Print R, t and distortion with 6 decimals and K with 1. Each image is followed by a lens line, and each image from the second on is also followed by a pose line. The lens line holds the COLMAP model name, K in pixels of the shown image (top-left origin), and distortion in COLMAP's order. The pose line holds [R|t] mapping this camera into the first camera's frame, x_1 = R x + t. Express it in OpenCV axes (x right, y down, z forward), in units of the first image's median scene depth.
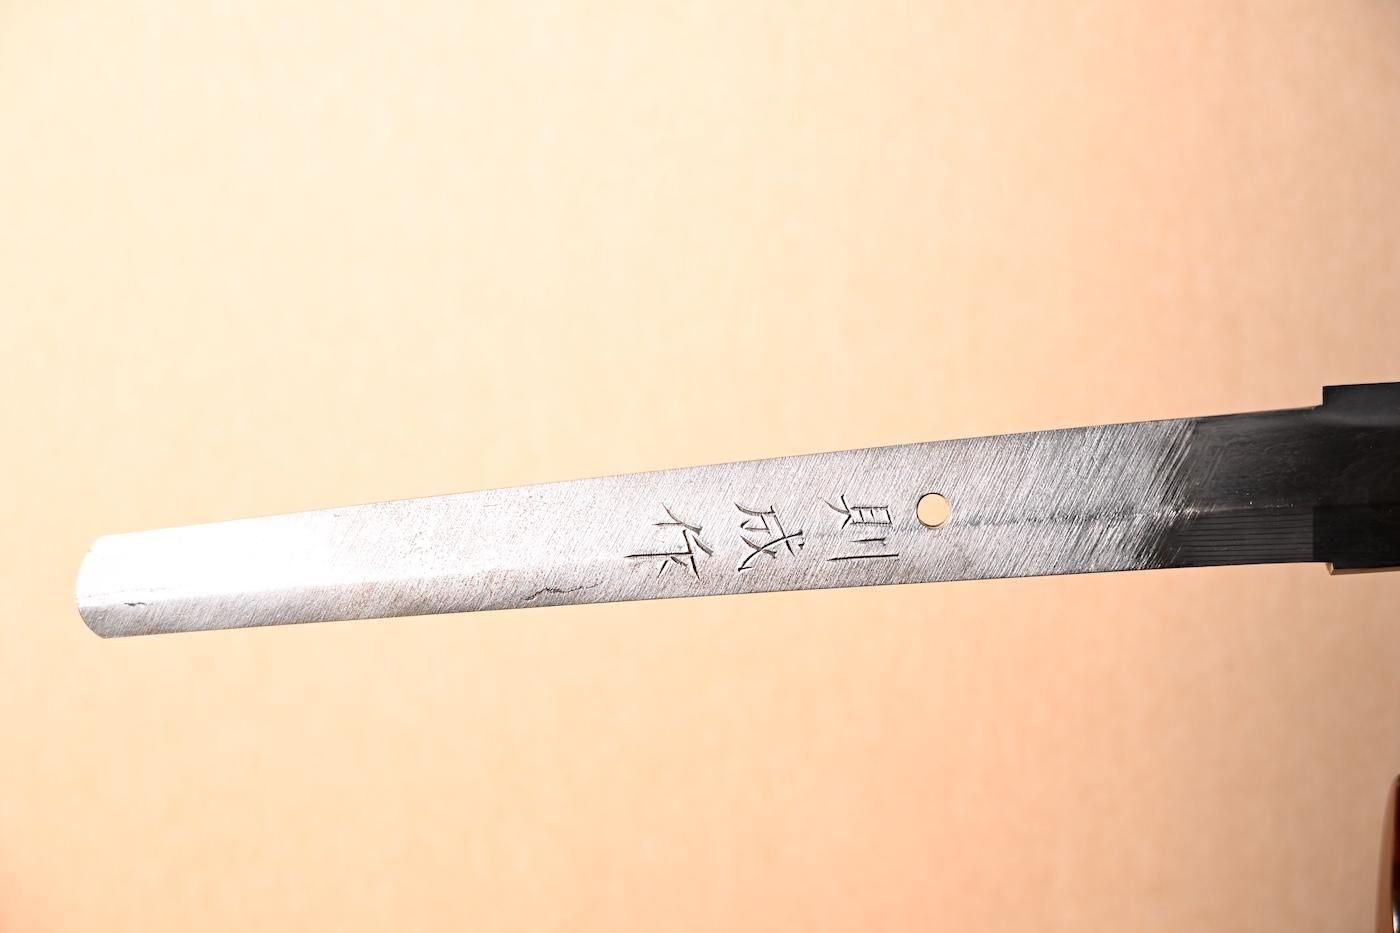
lens RADIAL K [[2553.1, 0, 710.1], [0, 2553.1, 465.6], [0, 0, 1]] dist [0.003718, 0.000000]
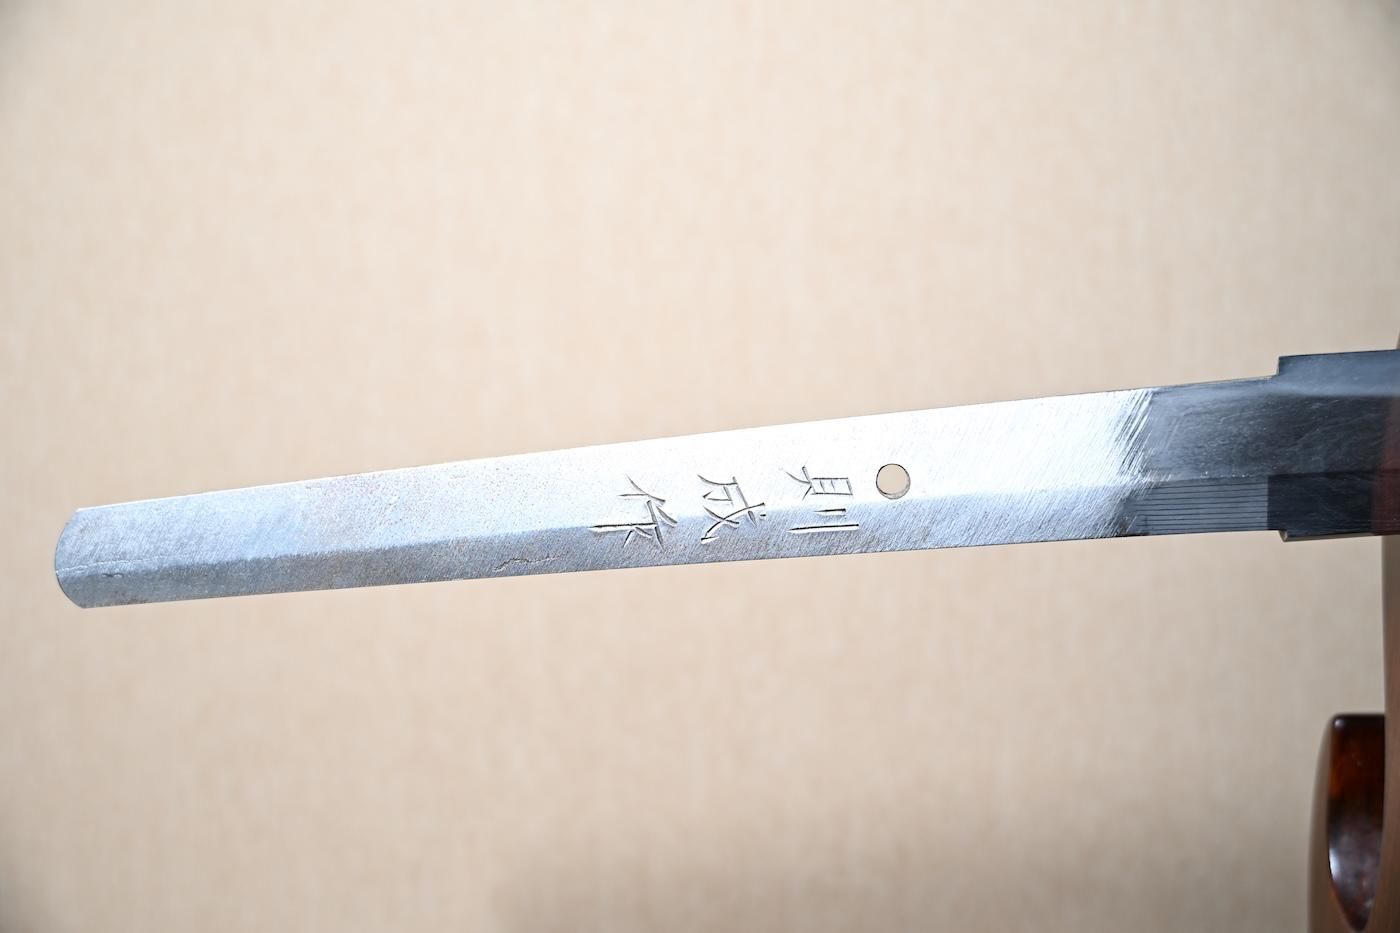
lens RADIAL K [[1881.6, 0, 686.7], [0, 1881.6, 463.8], [0, 0, 1]] dist [0.020571, 0.000000]
pose [[0.999966, -0.003438, -0.007523, 0.010885], [0.003513, 0.999944, 0.009944, 0.002976], [0.007489, -0.009971, 0.999922, 0.249231]]
